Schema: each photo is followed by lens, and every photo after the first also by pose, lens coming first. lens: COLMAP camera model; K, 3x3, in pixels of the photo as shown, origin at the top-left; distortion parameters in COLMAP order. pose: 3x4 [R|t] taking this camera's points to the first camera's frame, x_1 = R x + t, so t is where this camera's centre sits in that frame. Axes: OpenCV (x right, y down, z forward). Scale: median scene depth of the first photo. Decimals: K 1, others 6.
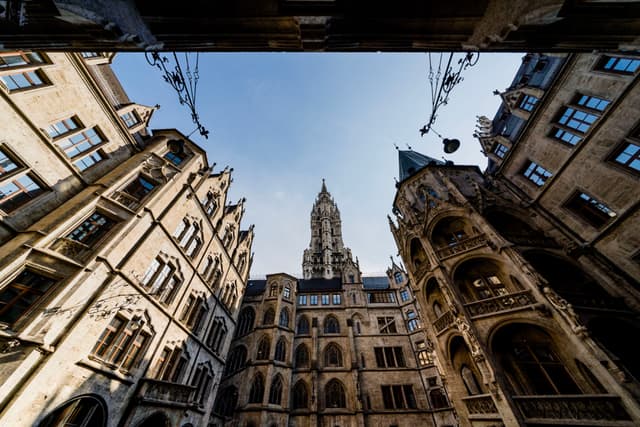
lens RADIAL K [[216.6, 0, 320.2], [0, 216.6, 212.5], [0, 0, 1]] dist [-0.001931, -0.000077]
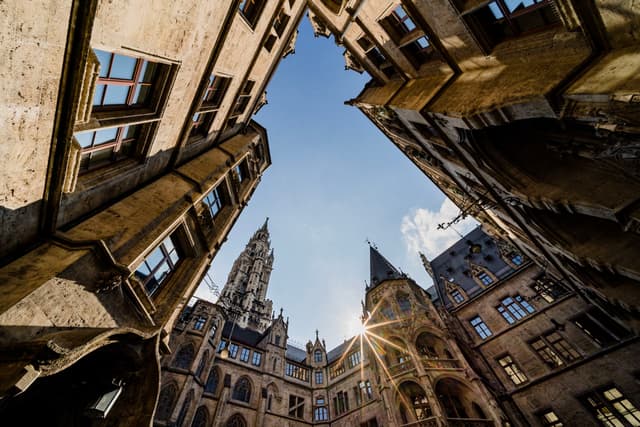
lens RADIAL K [[216.6, 0, 321.1], [0, 216.6, 213.4], [0, 0, 1]] dist [-0.001931, -0.000077]
pose [[0.774088, 0.545270, 0.321665, -0.358530], [-0.458612, 0.833248, -0.308826, 0.062574], [-0.436420, 0.091539, 0.895075, 0.040161]]
